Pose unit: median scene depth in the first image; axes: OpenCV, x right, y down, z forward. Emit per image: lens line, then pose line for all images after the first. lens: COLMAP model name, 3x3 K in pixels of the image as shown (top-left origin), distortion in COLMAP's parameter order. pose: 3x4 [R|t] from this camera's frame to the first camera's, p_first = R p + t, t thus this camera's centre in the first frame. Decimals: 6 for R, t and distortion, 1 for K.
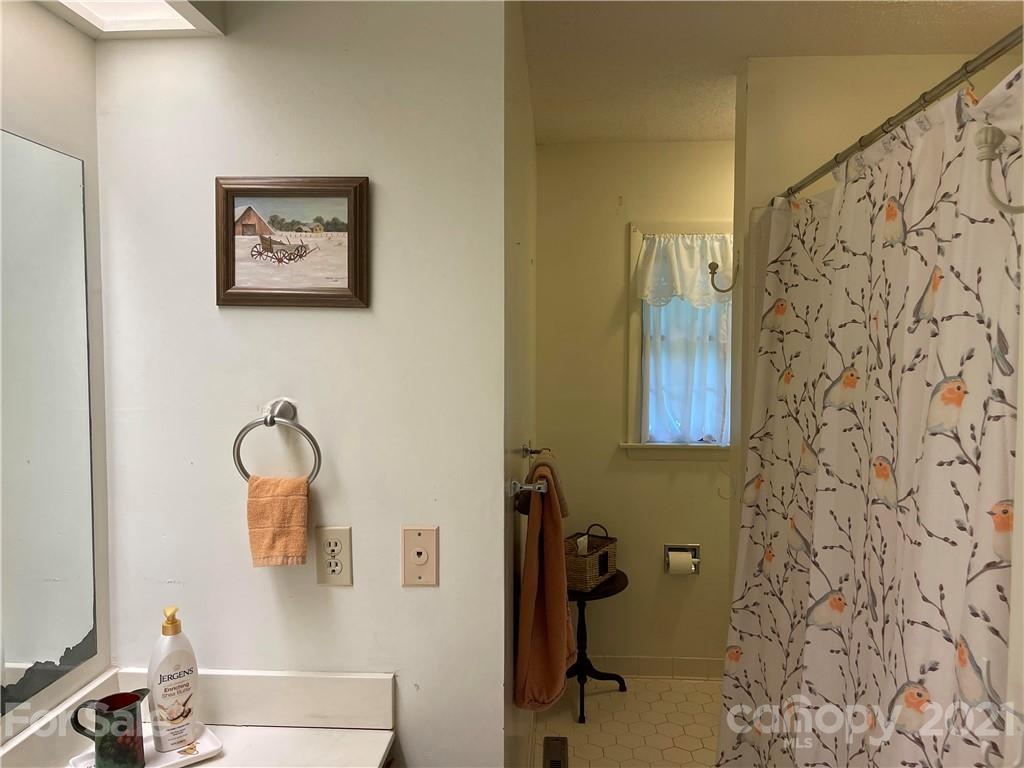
lens RADIAL K [[776.0, 0, 510.9], [0, 776.0, 387.4], [0, 0, 1]] dist [0.048603, -0.057739]
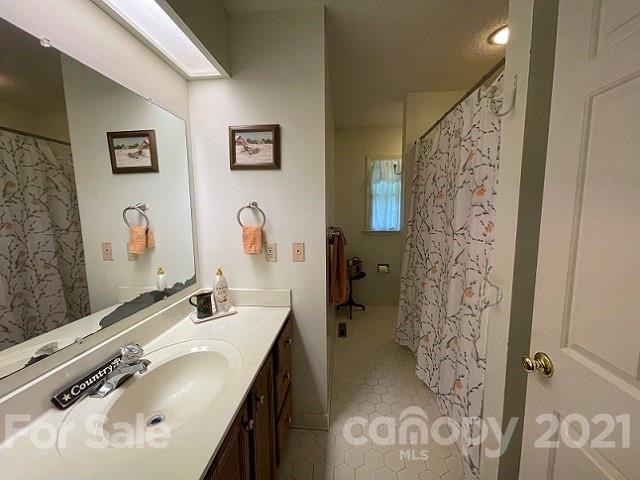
lens RADIAL K [[257.6, 0, 320.5], [0, 257.6, 239.8], [0, 0, 1]] dist [-0.002277, -0.000337]
pose [[0.999699, -0.008571, -0.022988, -0.006052], [0.009994, 0.997995, 0.062492, 0.106533], [0.022406, -0.062703, 0.997781, -0.005851]]
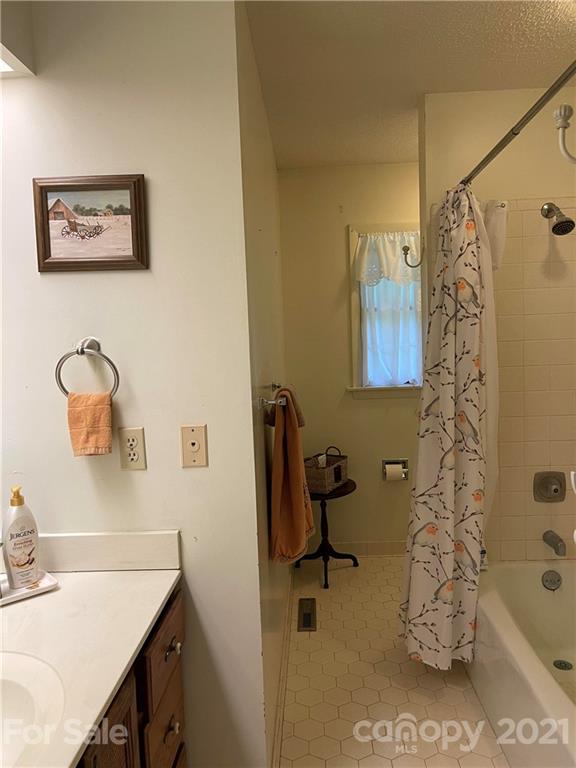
lens RADIAL K [[582.0, 0, 288.2], [0, 582.0, 380.6], [0, 0, 1]] dist [0.048603, -0.057739]
pose [[0.998934, -0.040833, 0.021536, 0.035627], [0.040411, 0.998990, 0.019664, 0.084365], [-0.022317, -0.018772, 0.999575, -0.054400]]
